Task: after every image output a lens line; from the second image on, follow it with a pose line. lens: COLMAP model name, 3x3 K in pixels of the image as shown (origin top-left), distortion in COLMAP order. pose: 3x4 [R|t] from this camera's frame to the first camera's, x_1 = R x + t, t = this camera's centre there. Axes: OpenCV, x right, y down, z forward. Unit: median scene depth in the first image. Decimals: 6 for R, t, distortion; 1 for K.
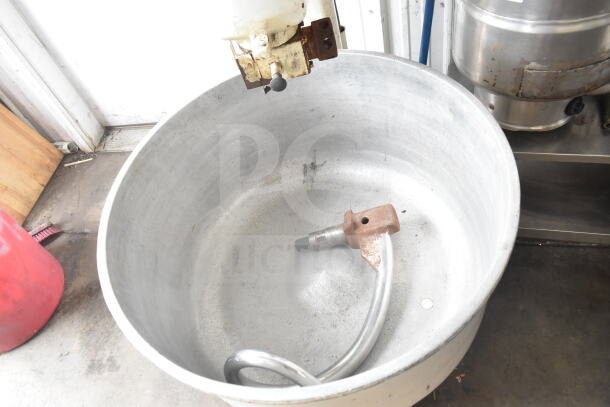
lens RADIAL K [[469.6, 0, 305.0], [0, 469.6, 203.5], [0, 0, 1]] dist [-0.011014, -0.000642]
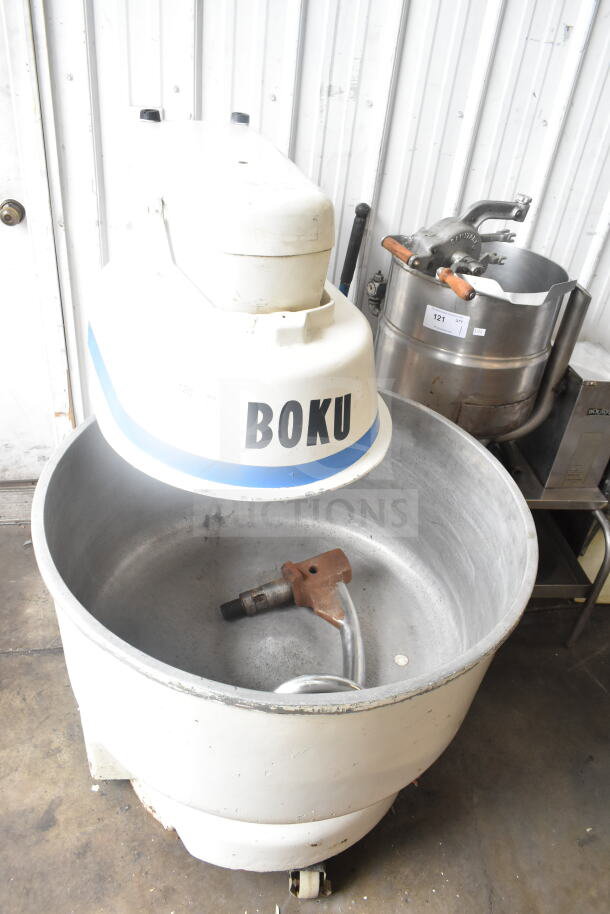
lens RADIAL K [[699.5, 0, 318.3], [0, 699.5, 458.1], [0, 0, 1]] dist [-0.010777, -0.003691]
pose [[0.889969, 0.049544, 0.453321, -0.398328], [0.090588, 0.955062, -0.282224, 0.183109], [-0.446932, 0.292236, 0.845488, -0.078822]]
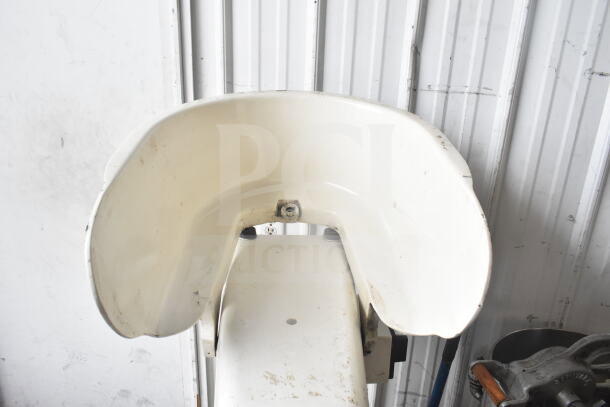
lens RADIAL K [[472.9, 0, 305.0], [0, 472.9, 203.5], [0, 0, 1]] dist [-0.006013, -0.001933]
pose [[0.969447, 0.229839, 0.085711, -0.164060], [-0.148425, 0.827805, -0.541025, -0.251730], [-0.195300, 0.511774, 0.836627, 0.067634]]
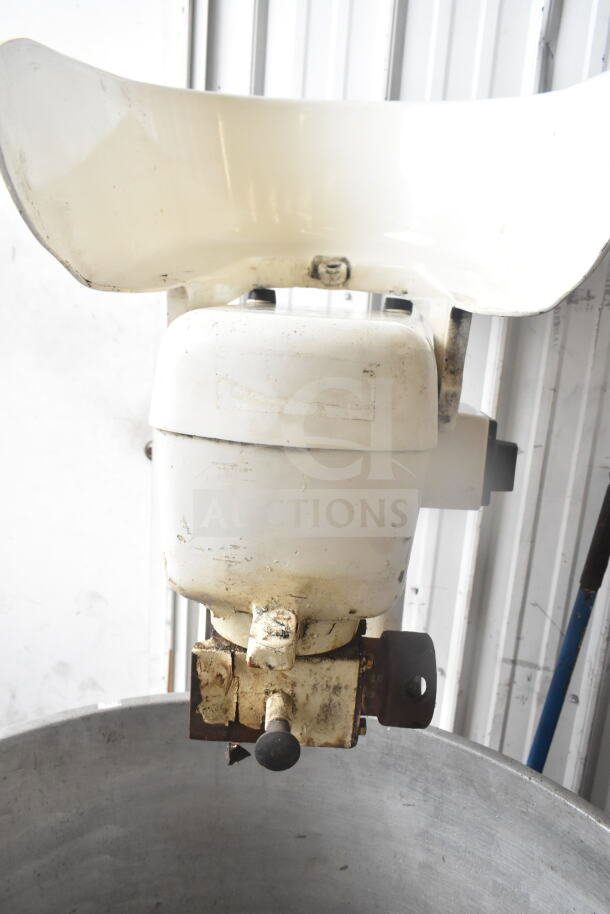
lens RADIAL K [[703.6, 0, 305.0], [0, 703.6, 457.0], [0, 0, 1]] dist [-0.011014, -0.000642]
pose [[0.954218, 0.295465, -0.046561, -0.053790], [-0.259617, 0.740820, -0.619504, -0.058942], [-0.148548, 0.603230, 0.783611, 0.286019]]
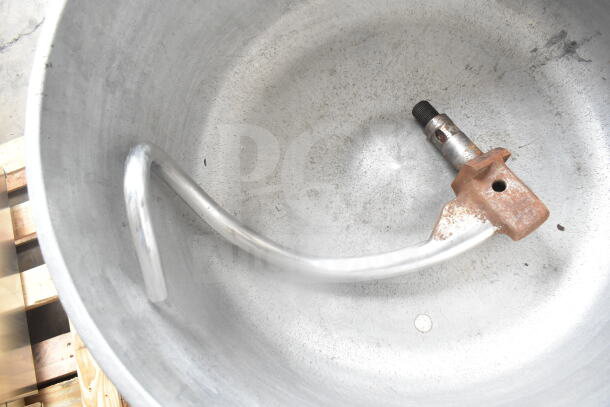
lens RADIAL K [[466.8, 0, 305.0], [0, 466.8, 203.5], [0, 0, 1]] dist [-0.010777, -0.003691]
pose [[0.509366, 0.859864, -0.034348, 0.039282], [-0.669555, 0.421073, 0.611878, -0.142326], [0.540595, -0.288672, 0.790206, 0.368998]]
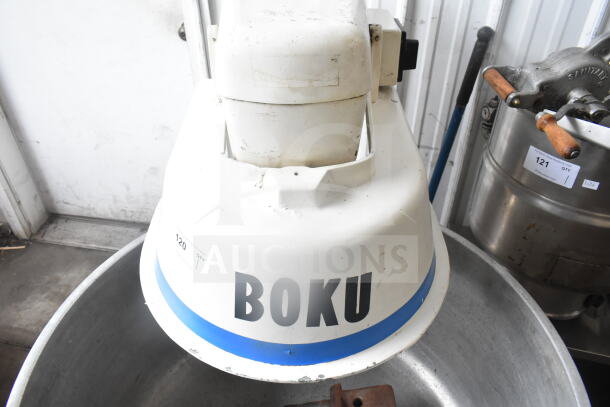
lens RADIAL K [[469.6, 0, 305.0], [0, 469.6, 203.5], [0, 0, 1]] dist [-0.011014, -0.000642]
pose [[0.978619, 0.178689, 0.101857, -0.097255], [-0.150122, 0.959058, -0.240149, -0.079251], [-0.140599, 0.219724, 0.965377, 0.151168]]
